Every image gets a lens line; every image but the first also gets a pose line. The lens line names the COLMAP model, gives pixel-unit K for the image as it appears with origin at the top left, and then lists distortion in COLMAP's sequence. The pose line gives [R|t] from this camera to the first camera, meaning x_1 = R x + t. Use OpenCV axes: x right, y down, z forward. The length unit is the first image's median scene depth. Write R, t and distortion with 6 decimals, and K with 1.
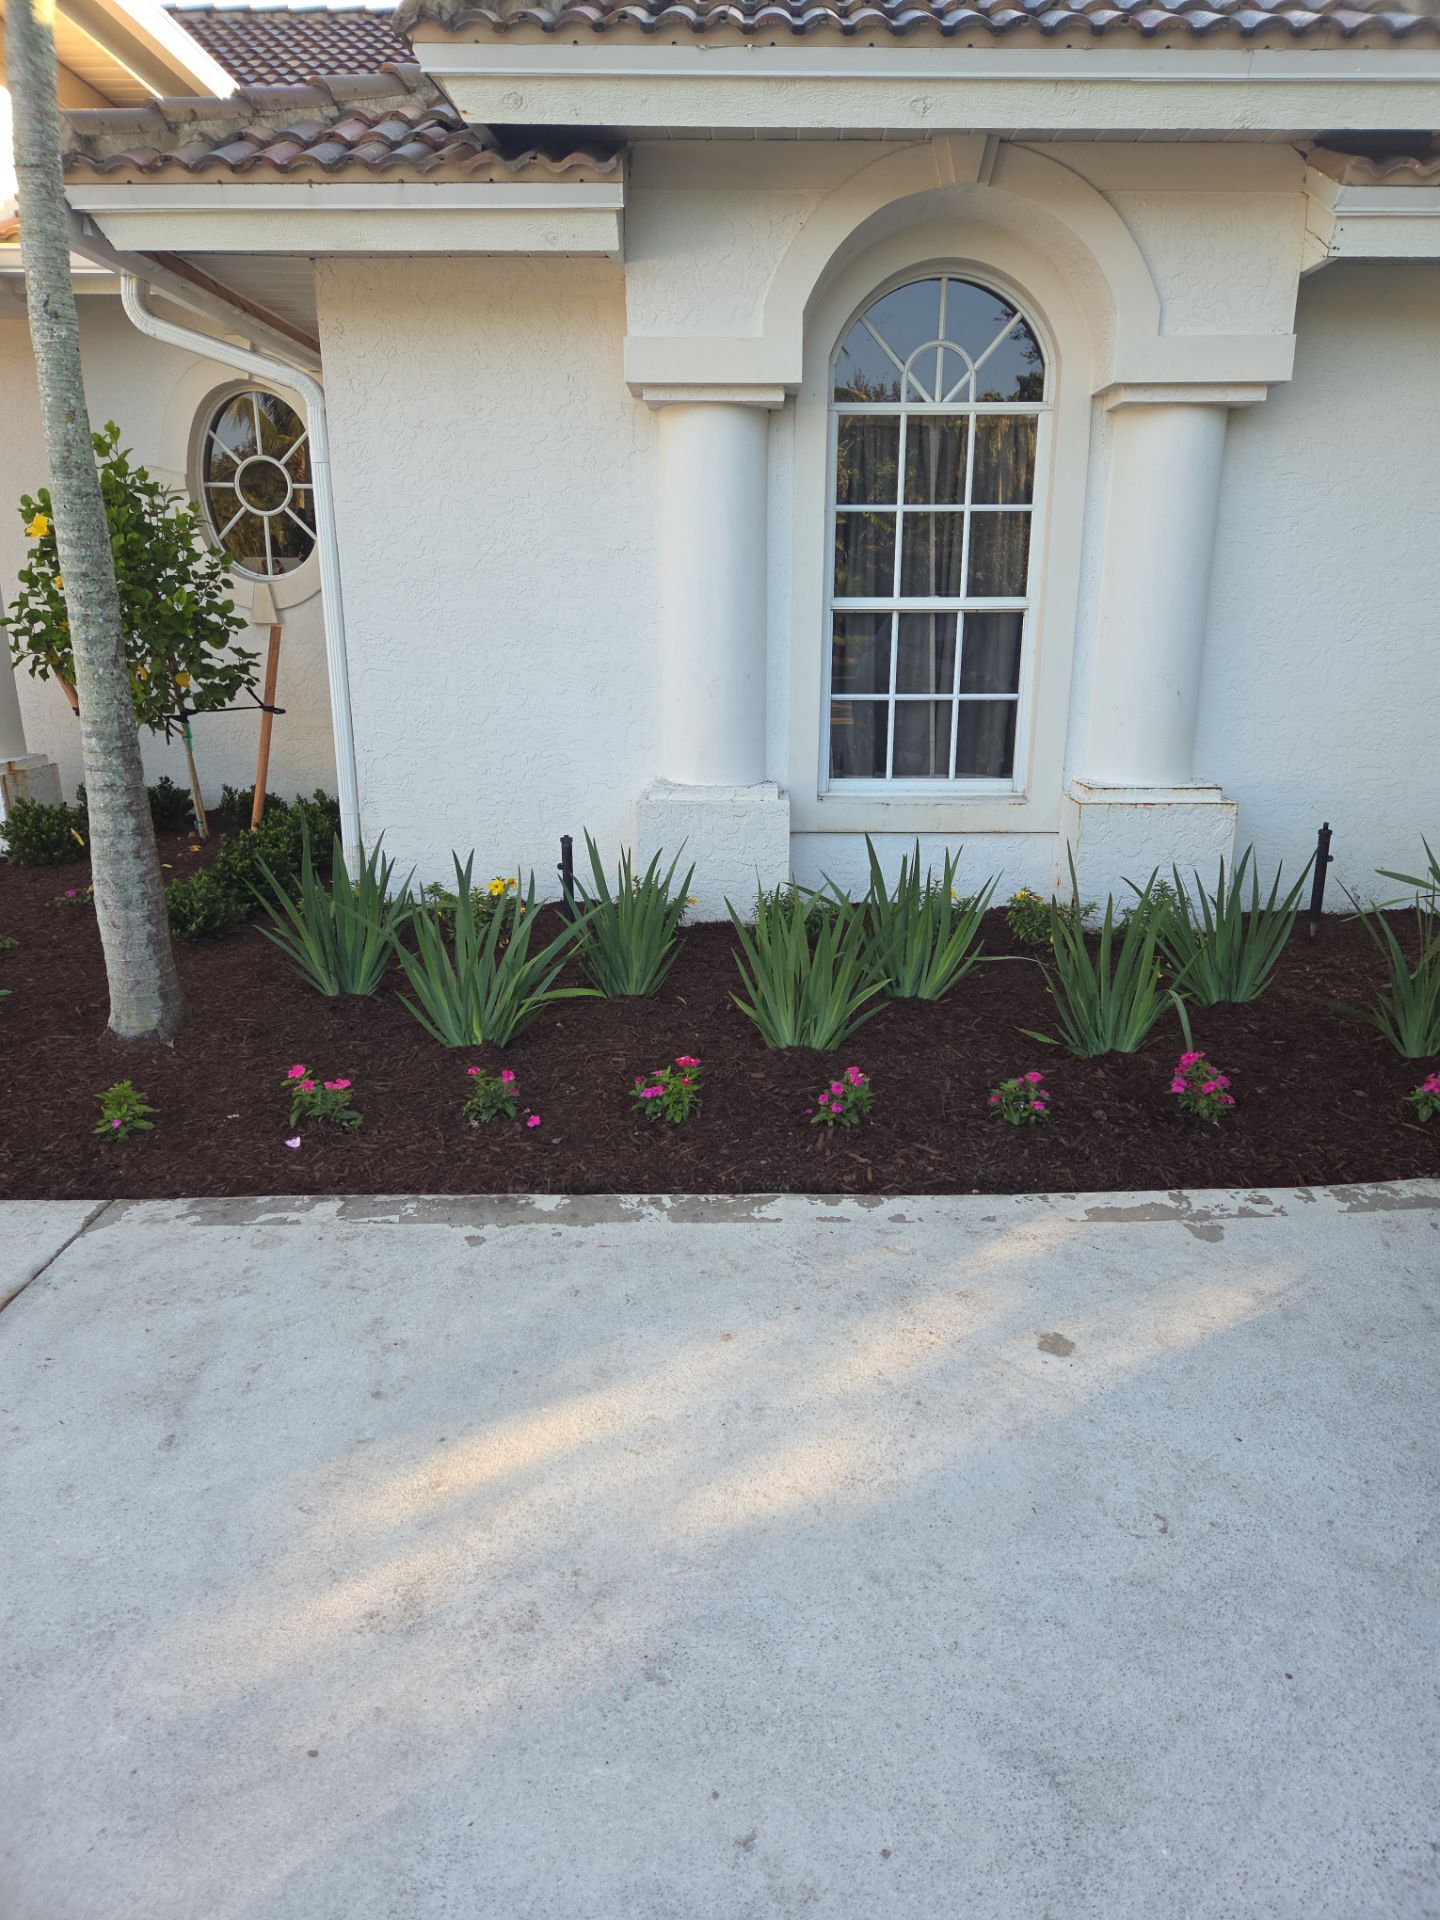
lens RADIAL K [[1292.2, 0, 731.3], [0, 1292.2, 946.5], [0, 0, 1]] dist [0.083527, -0.080586]
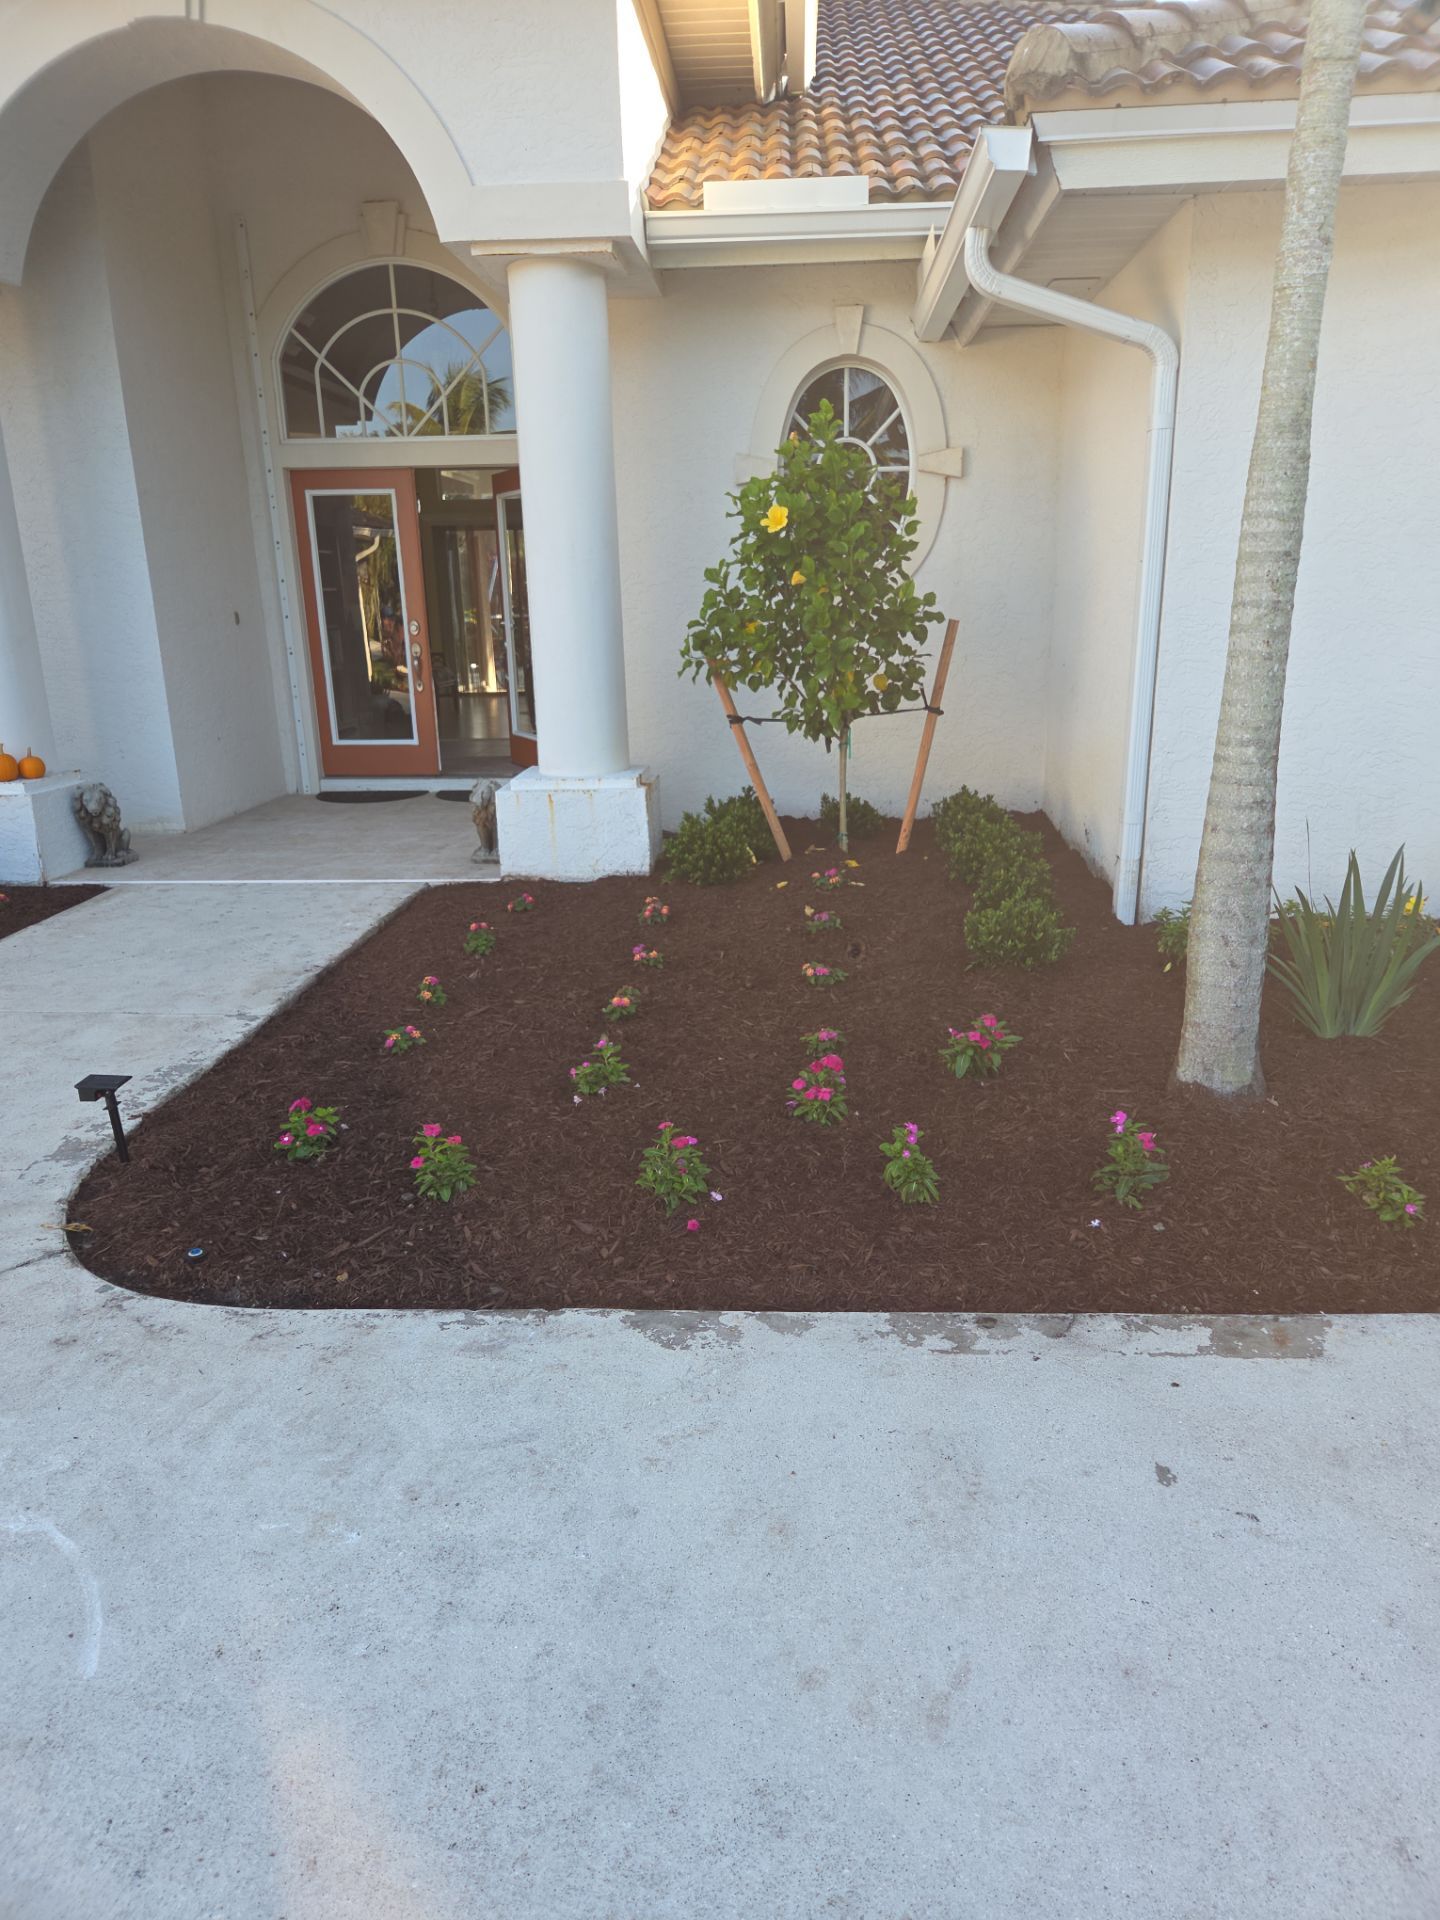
lens RADIAL K [[1292.2, 0, 731.3], [0, 1292.2, 946.5], [0, 0, 1]] dist [0.083527, -0.080586]
pose [[0.998543, -0.011301, -0.052773, -0.569514], [0.011605, 0.999918, 0.005454, -0.027597], [0.052707, -0.006058, 0.998592, 0.096897]]
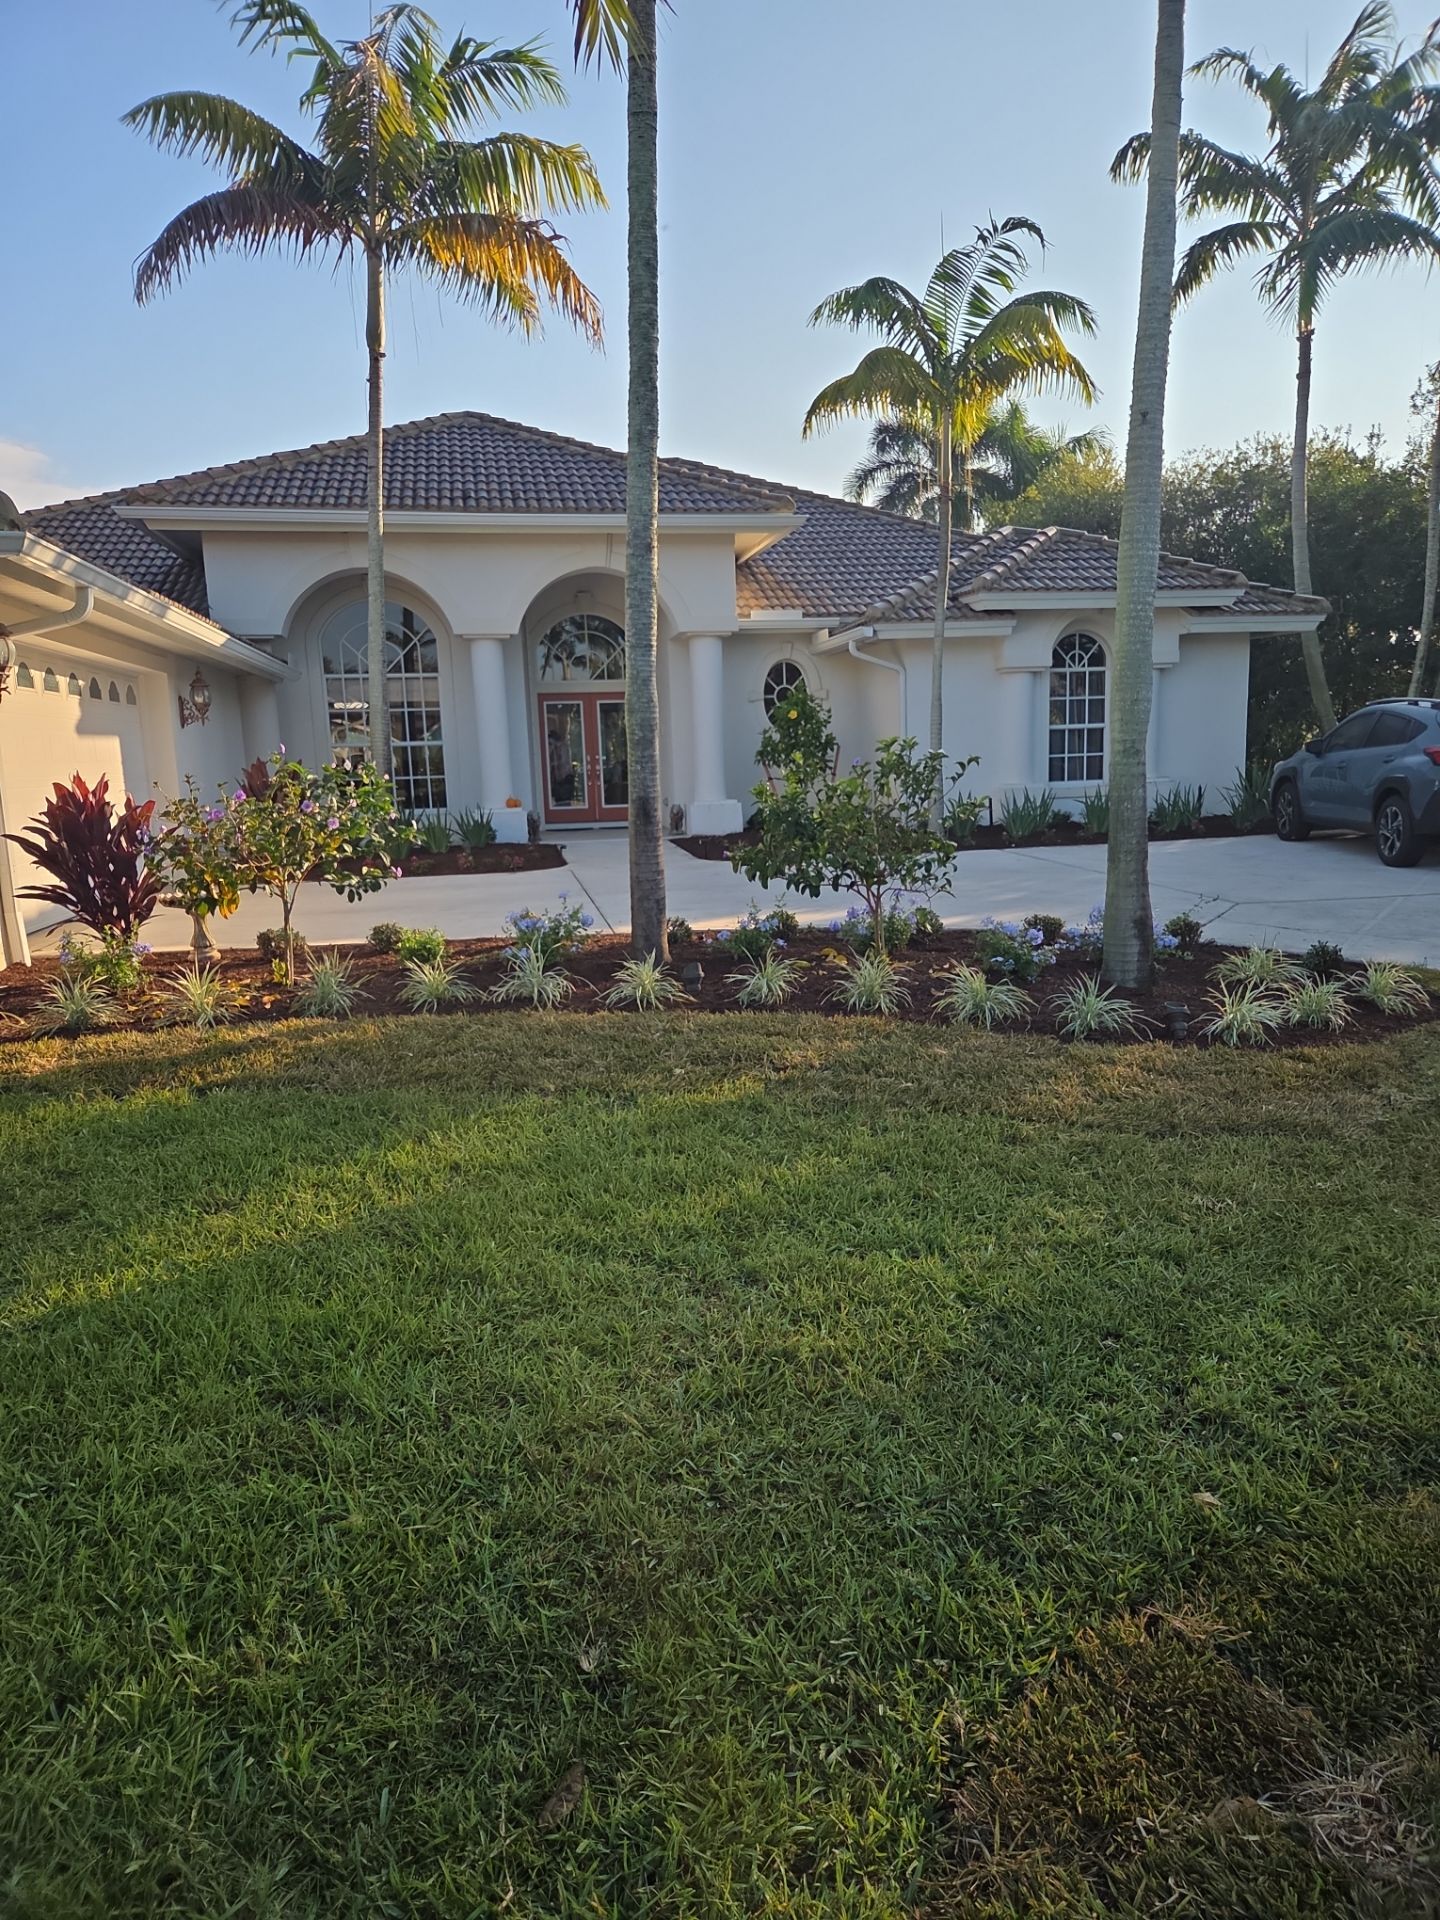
lens RADIAL K [[1292.2, 0, 731.3], [0, 1292.2, 946.5], [0, 0, 1]] dist [0.083527, -0.080586]
pose [[0.980124, -0.064508, 0.187606, -1.405133], [0.086599, 0.989923, -0.112044, 0.597453], [-0.178487, 0.126063, 0.975833, -2.040458]]
